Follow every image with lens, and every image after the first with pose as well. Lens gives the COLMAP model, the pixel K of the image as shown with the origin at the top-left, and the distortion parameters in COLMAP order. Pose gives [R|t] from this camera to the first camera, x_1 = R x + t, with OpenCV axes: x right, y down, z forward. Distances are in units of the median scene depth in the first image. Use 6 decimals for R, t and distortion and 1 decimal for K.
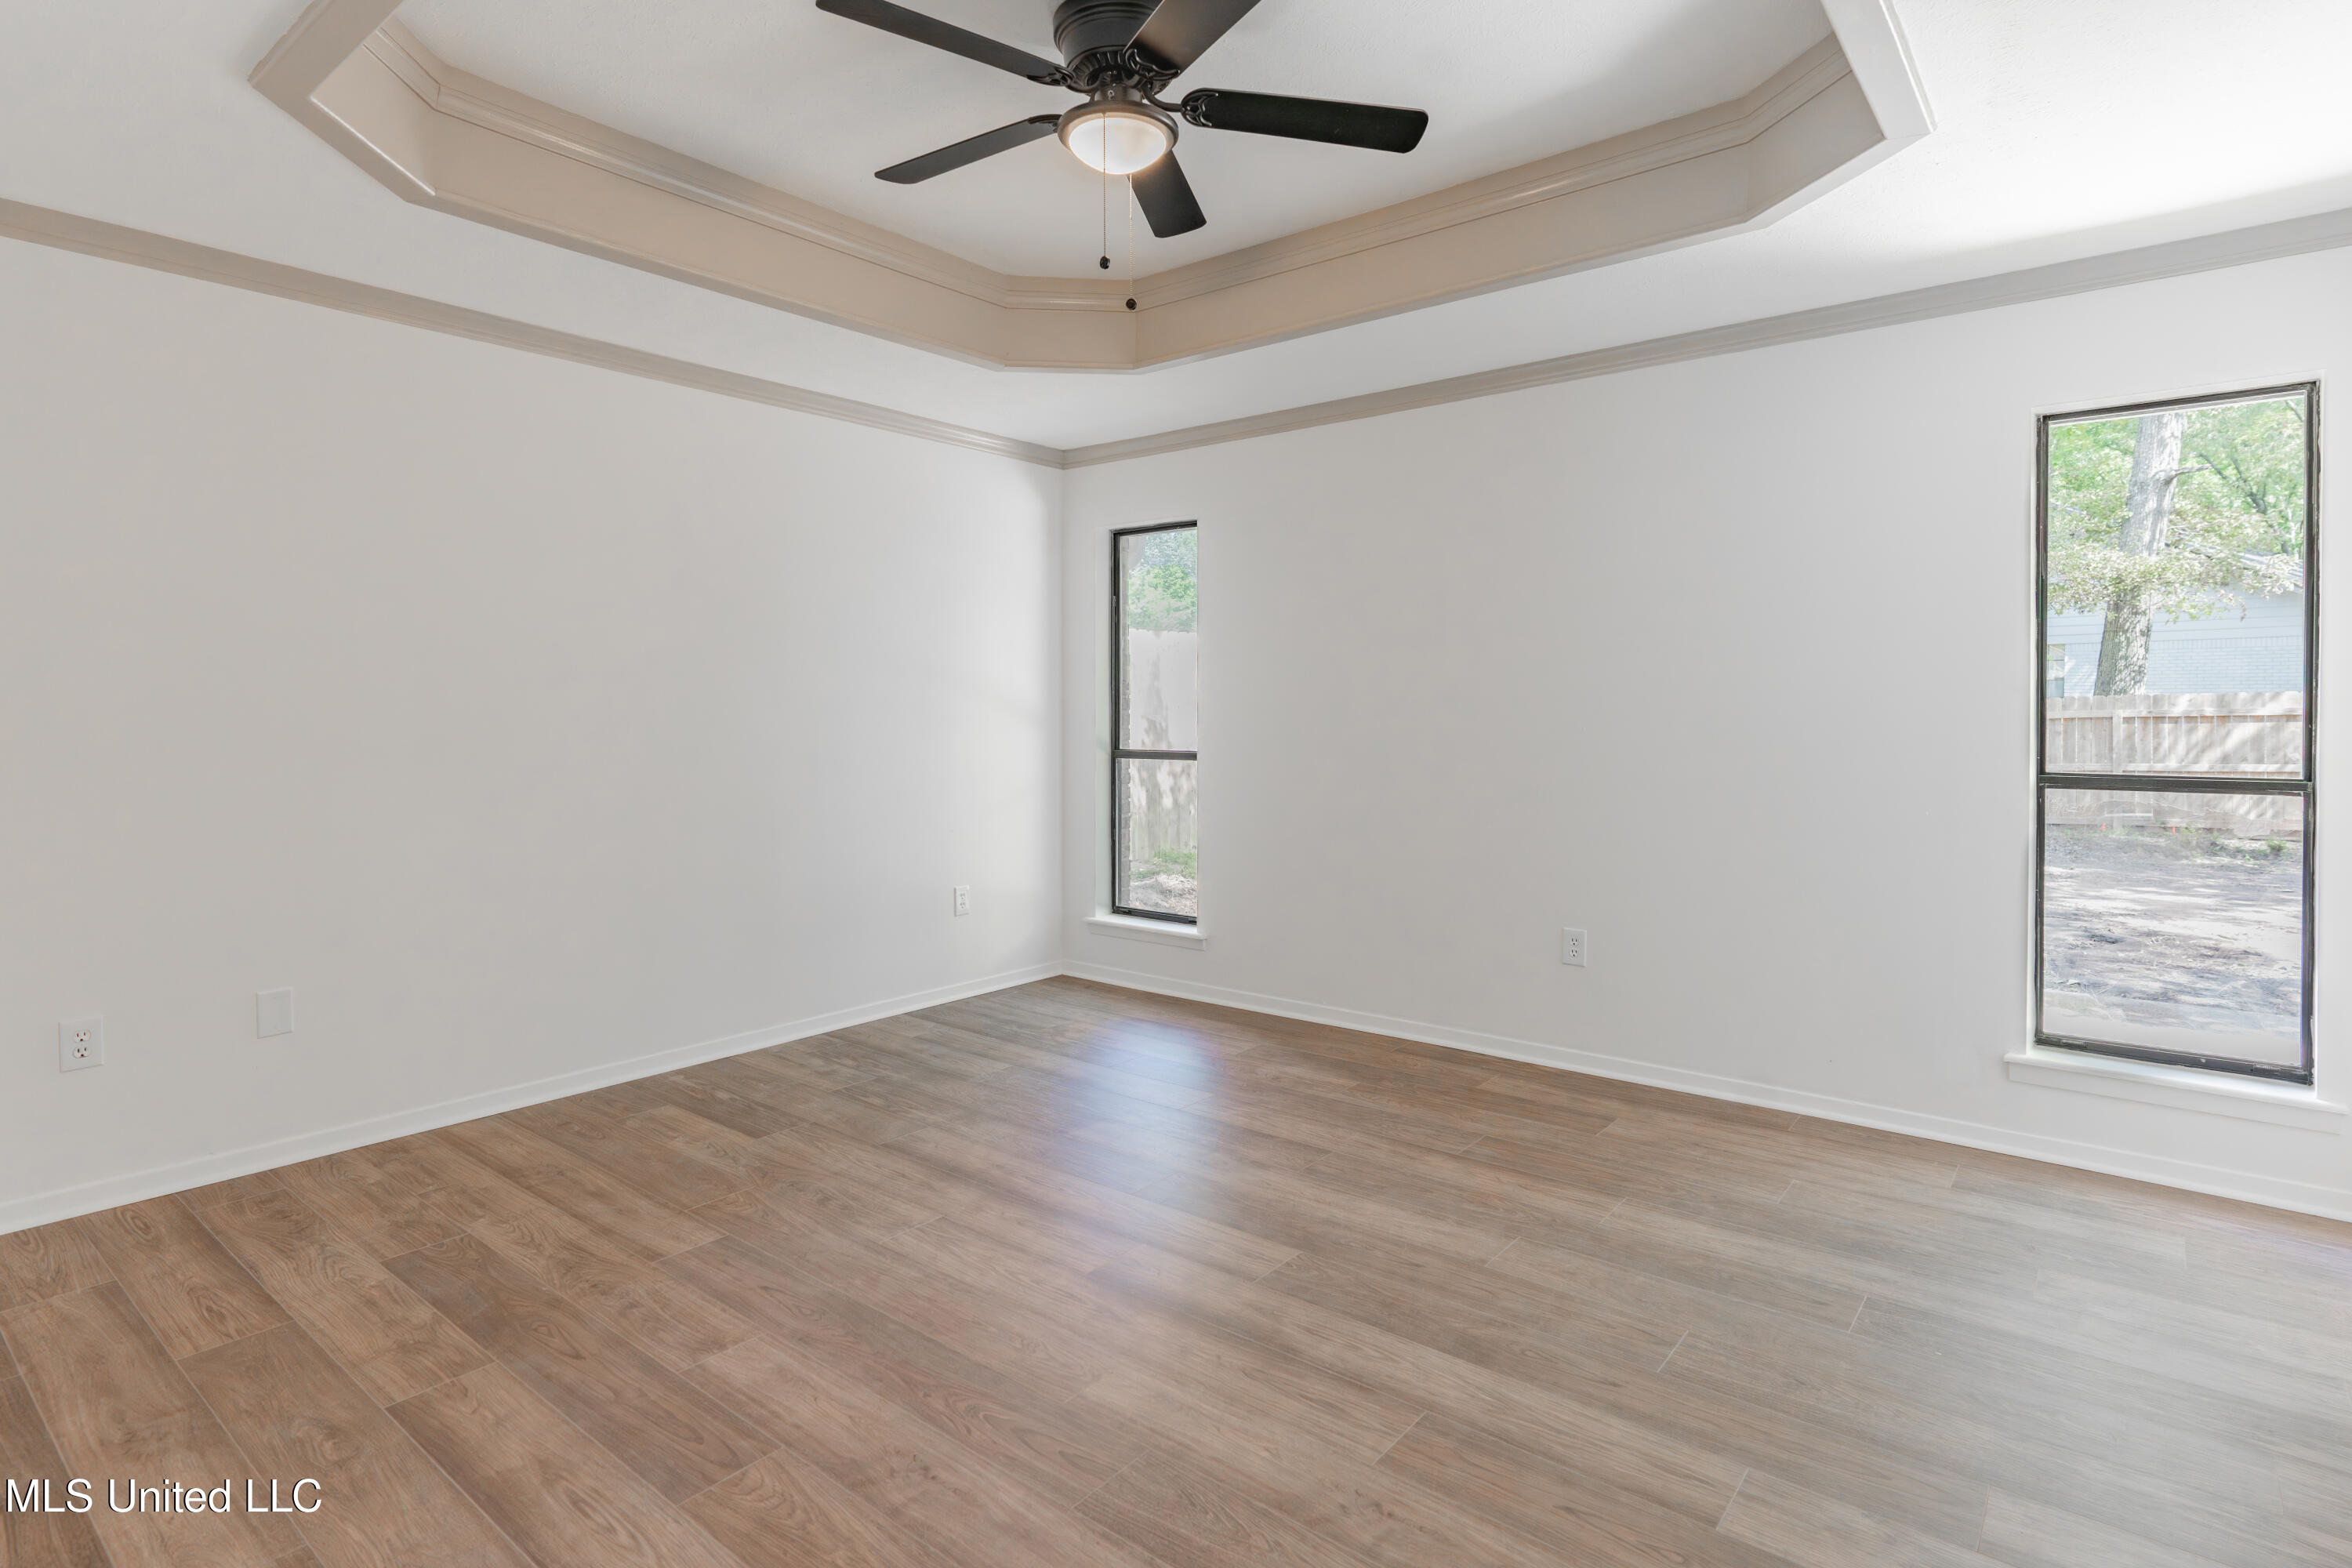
lens RADIAL K [[1200.7, 0, 1176.2], [0, 1200.7, 727.7], [0, 0, 1]] dist [-0.000078, 0.000209]
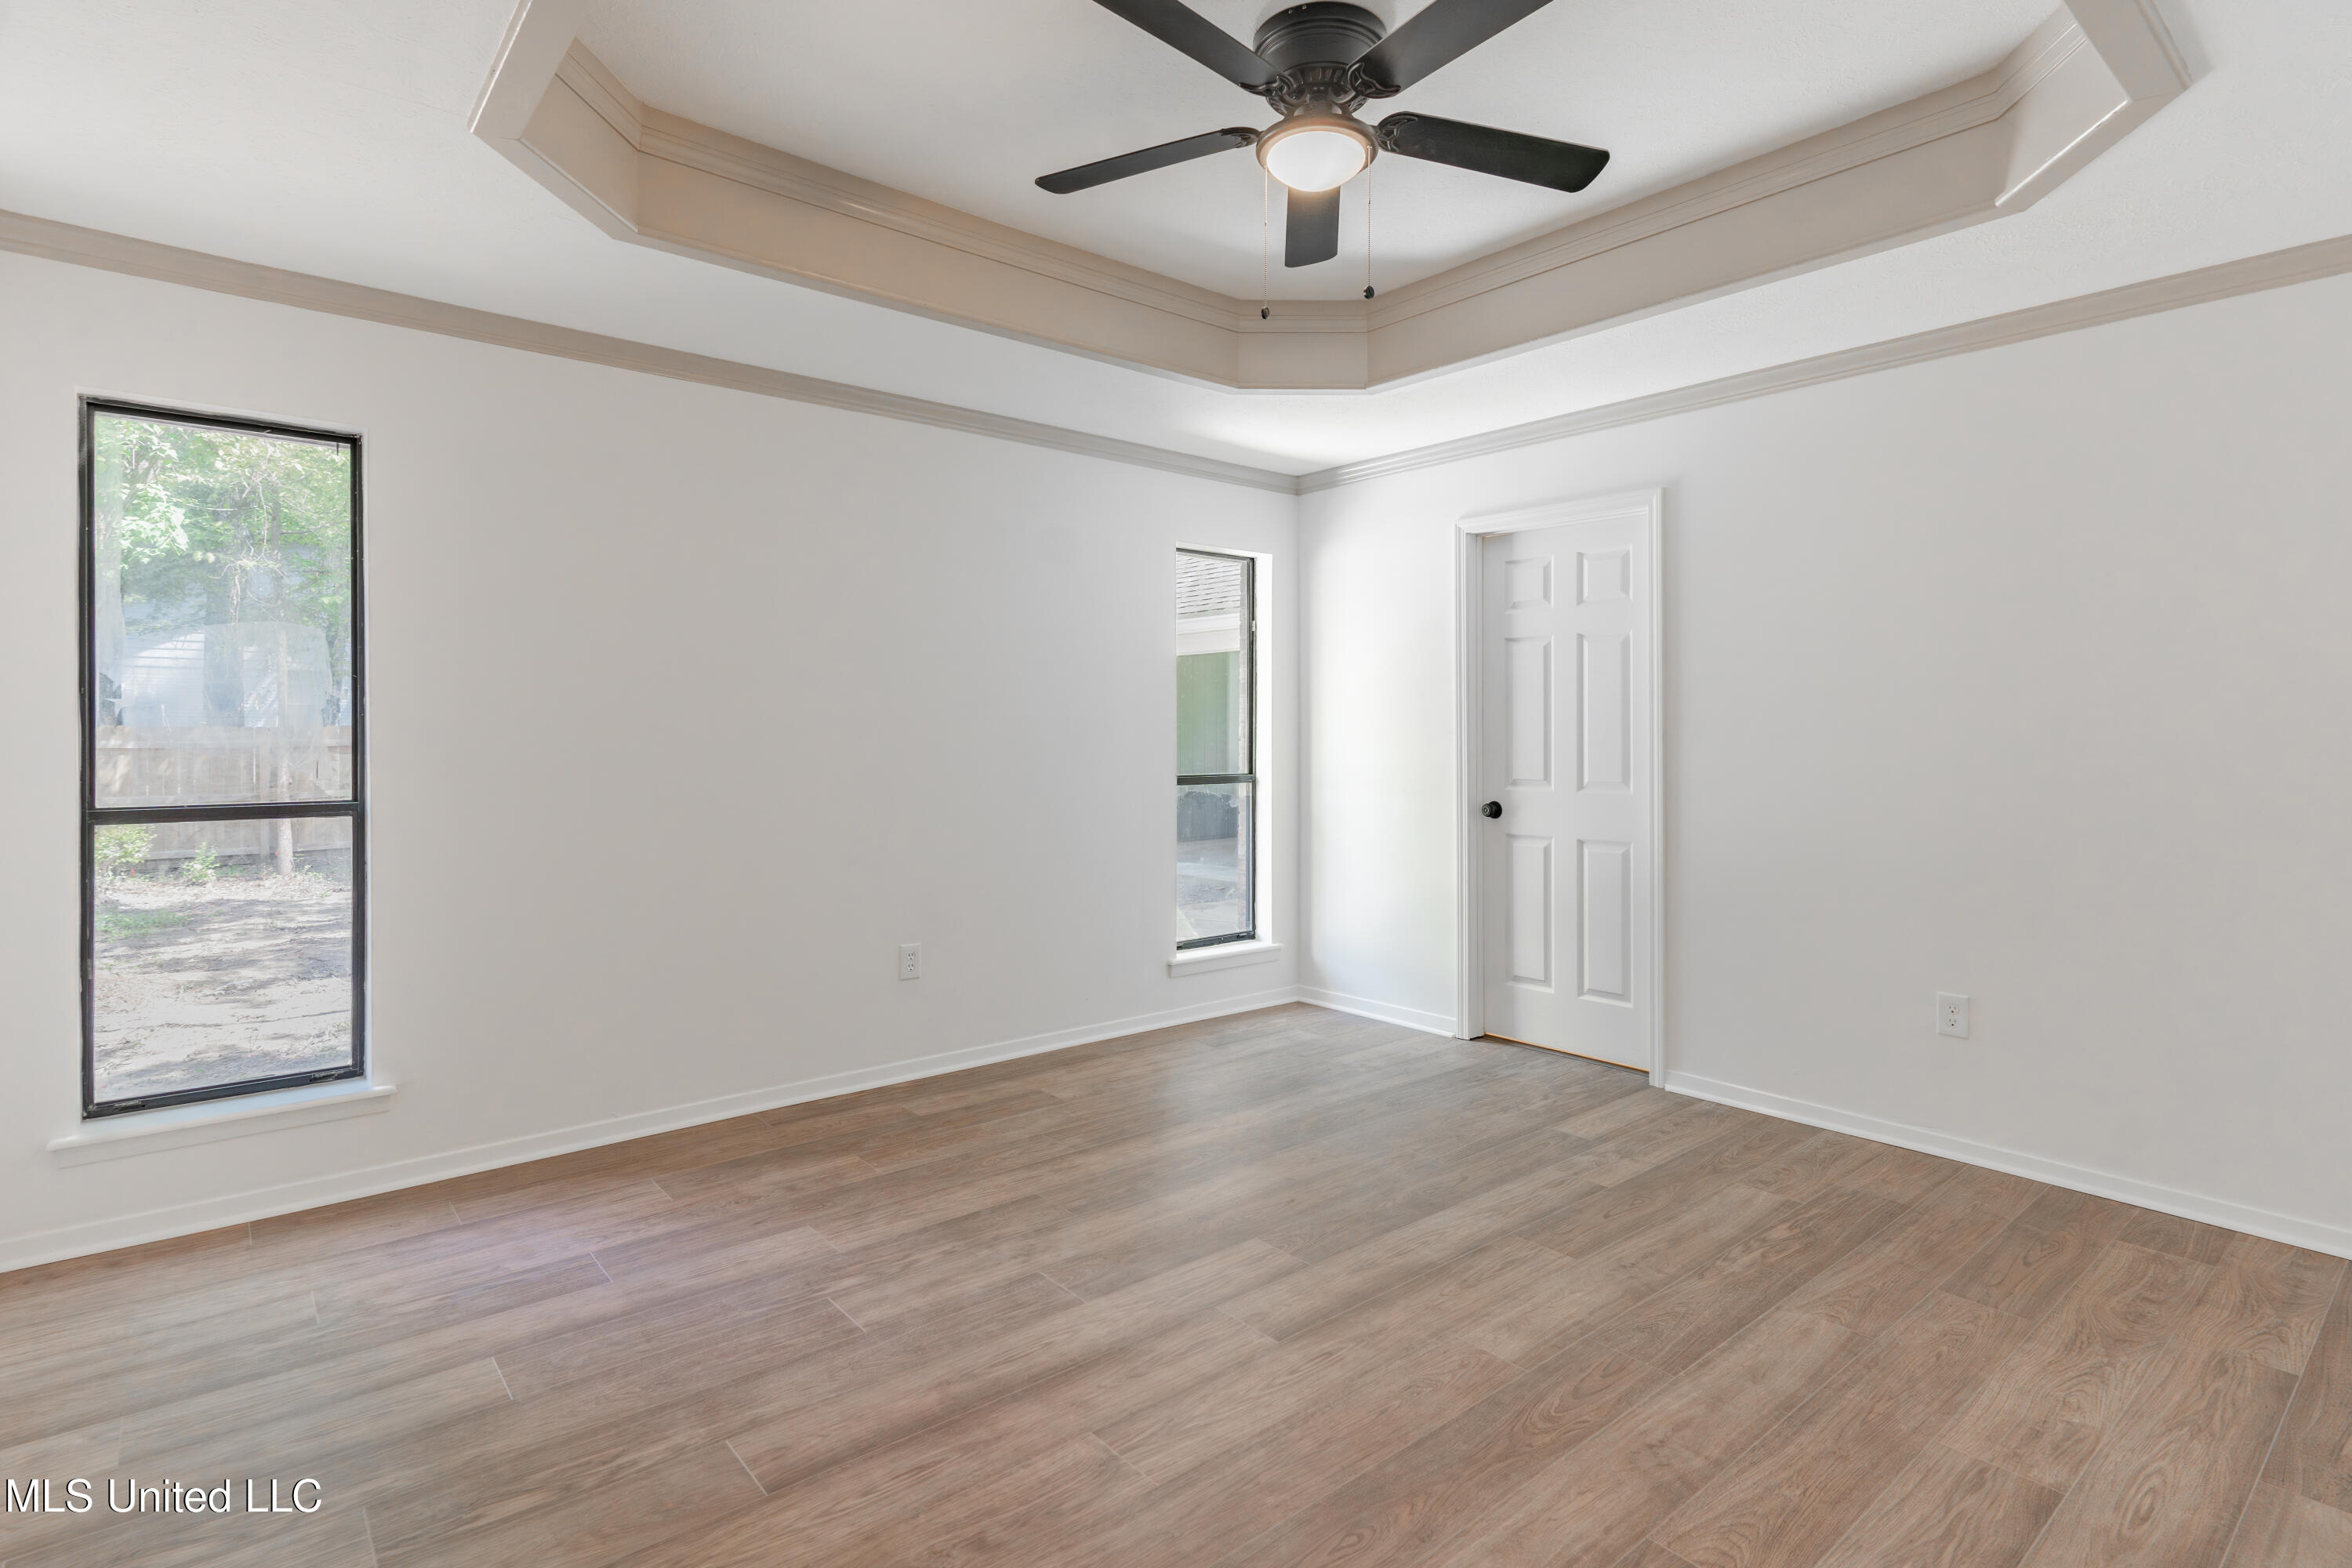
lens RADIAL K [[1170.5, 0, 1174.3], [0, 1170.5, 736.7], [0, 0, 1]] dist [-0.002044, -0.001058]
pose [[0.189323, 0.001815, 0.981913, -0.768440], [0.015397, 0.999870, -0.004817, -0.004609], [-0.981794, 0.016031, 0.189270, 0.714580]]
